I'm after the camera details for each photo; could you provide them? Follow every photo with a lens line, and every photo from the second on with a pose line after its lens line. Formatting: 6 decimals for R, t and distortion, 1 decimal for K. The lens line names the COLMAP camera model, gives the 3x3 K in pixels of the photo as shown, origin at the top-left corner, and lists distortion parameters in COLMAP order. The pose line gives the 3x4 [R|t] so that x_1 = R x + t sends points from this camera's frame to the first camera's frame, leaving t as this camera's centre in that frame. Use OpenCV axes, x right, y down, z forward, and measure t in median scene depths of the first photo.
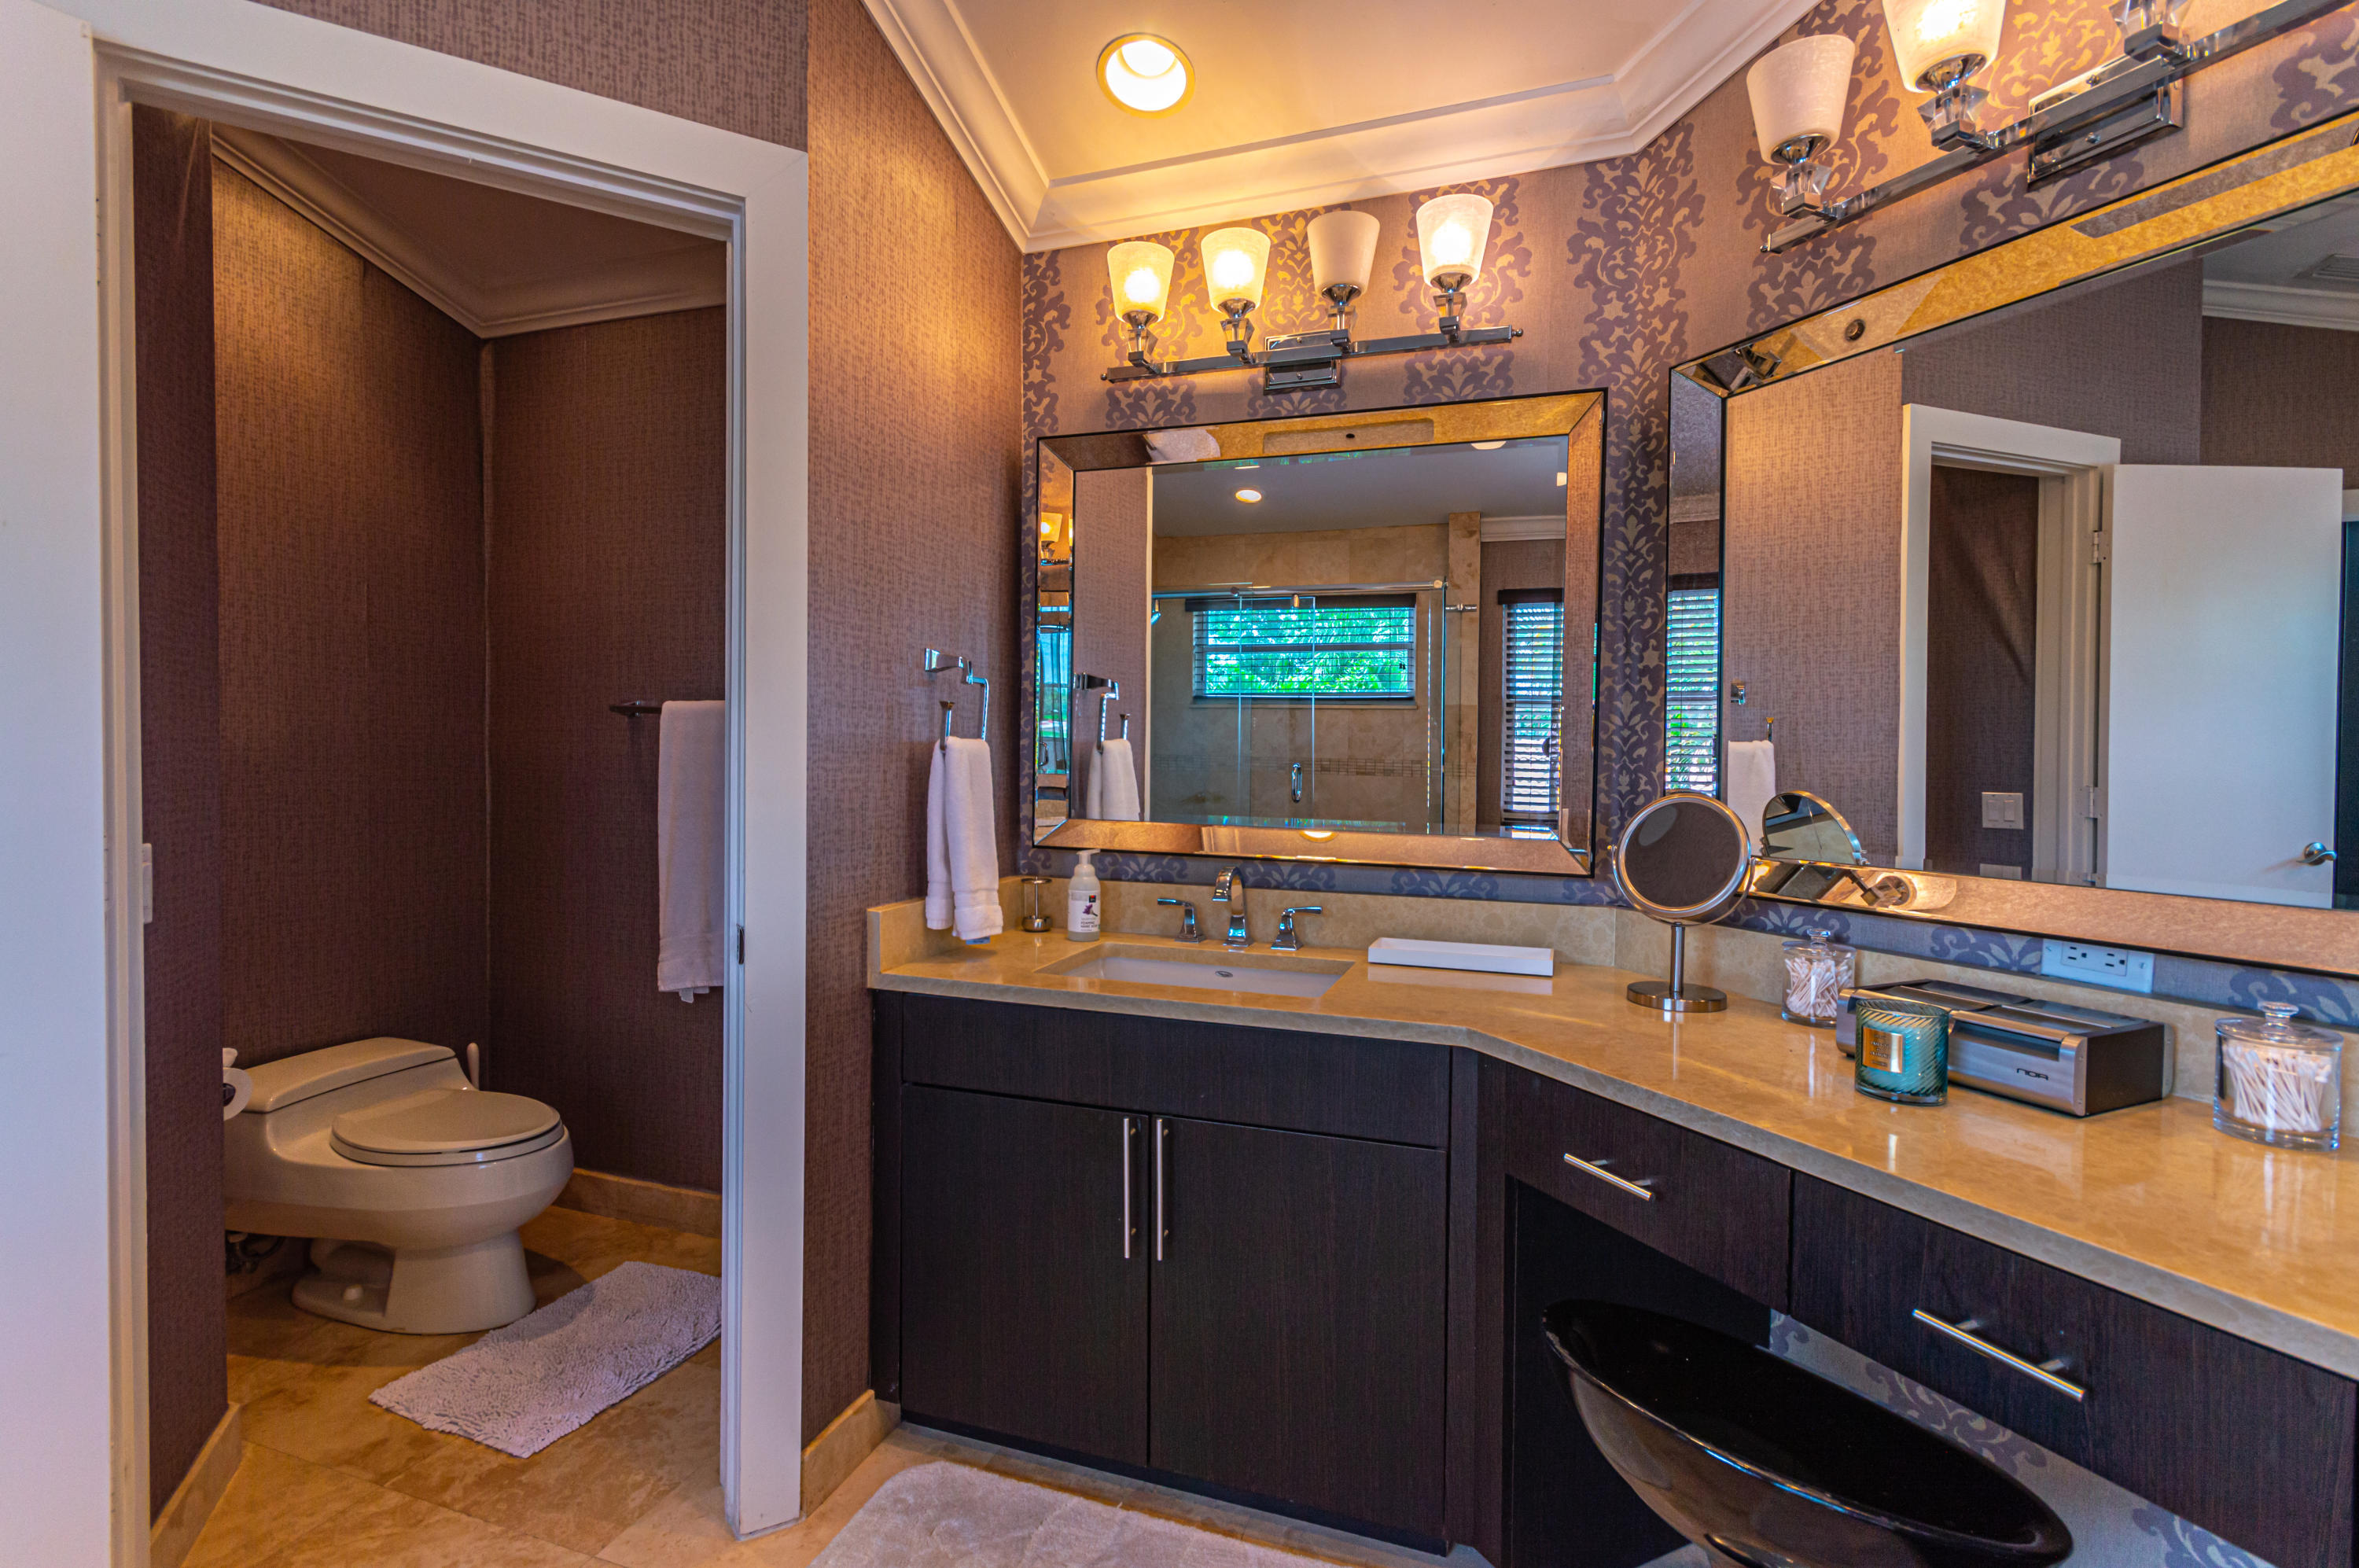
lens RADIAL K [[1091.6, 0, 1165.7], [0, 1091.6, 778.5], [0, 0, 1]] dist [0.002117, 0.000959]
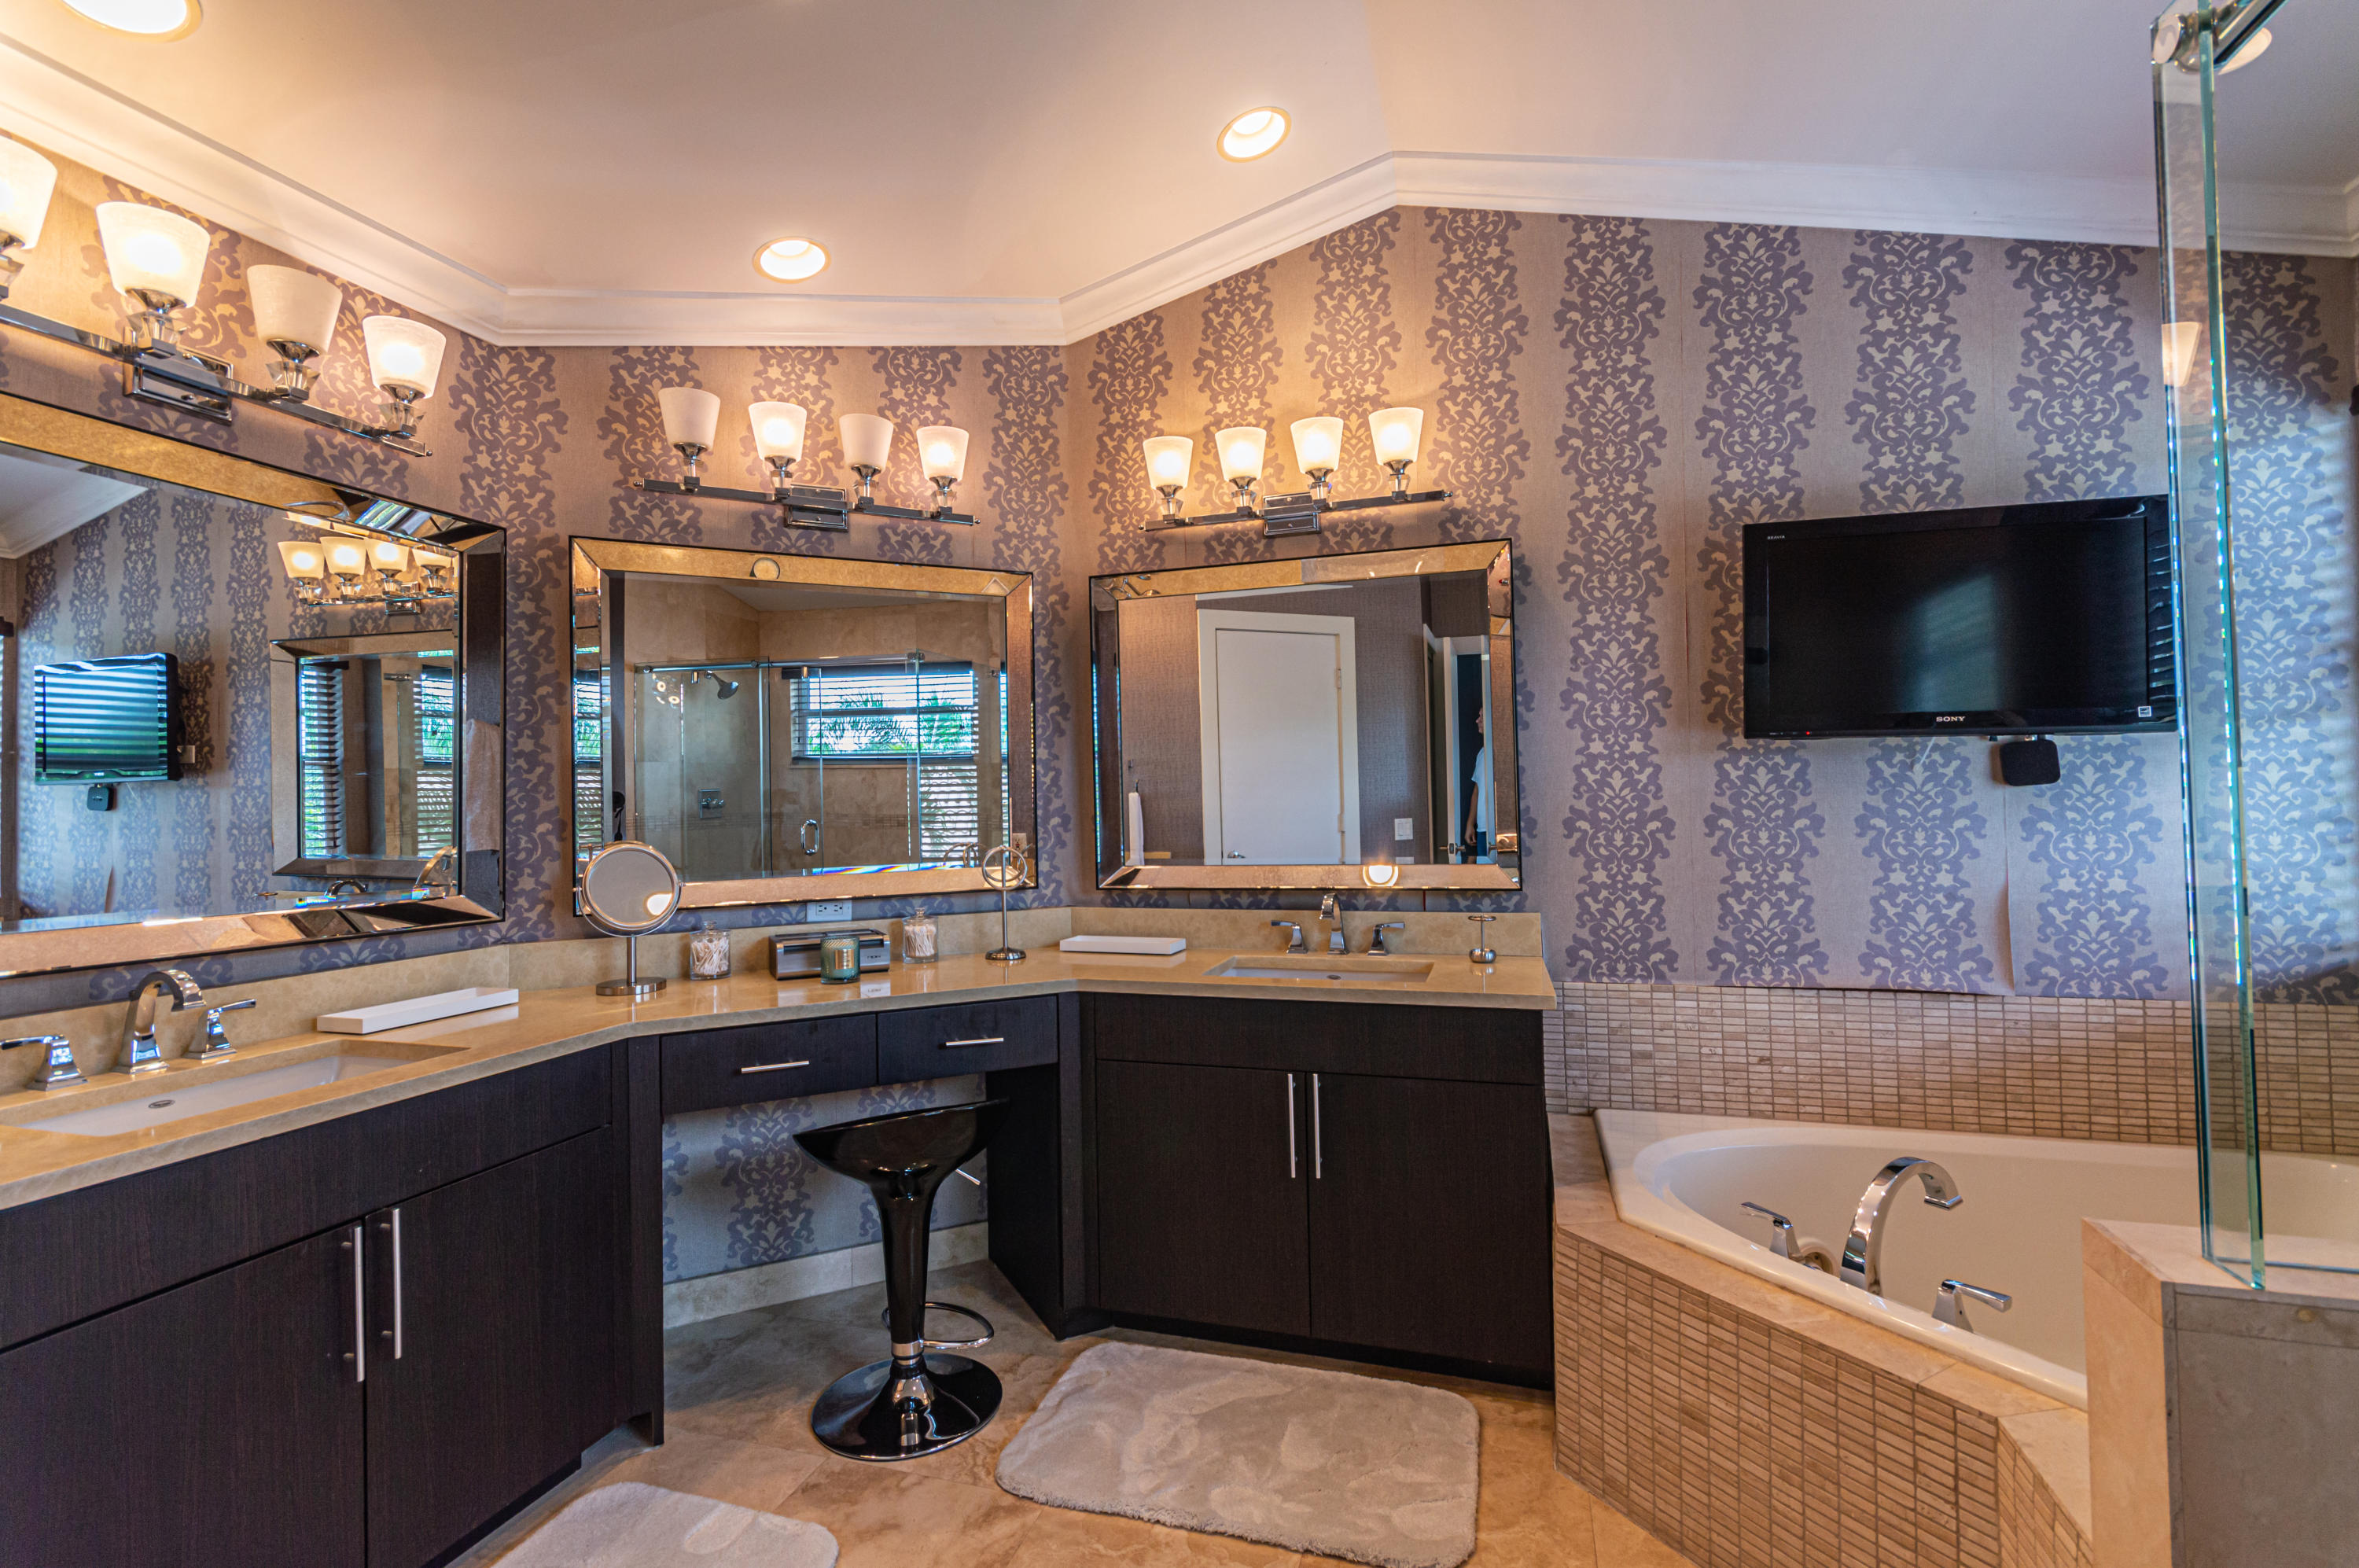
lens RADIAL K [[1091.6, 0, 1165.7], [0, 1091.6, 778.5], [0, 0, 1]] dist [0.002117, 0.000959]
pose [[-0.050874, 0.015713, 0.998581, -0.853541], [0.047938, 0.998762, -0.013274, -0.016556], [-0.997554, 0.047195, -0.051564, 0.308744]]
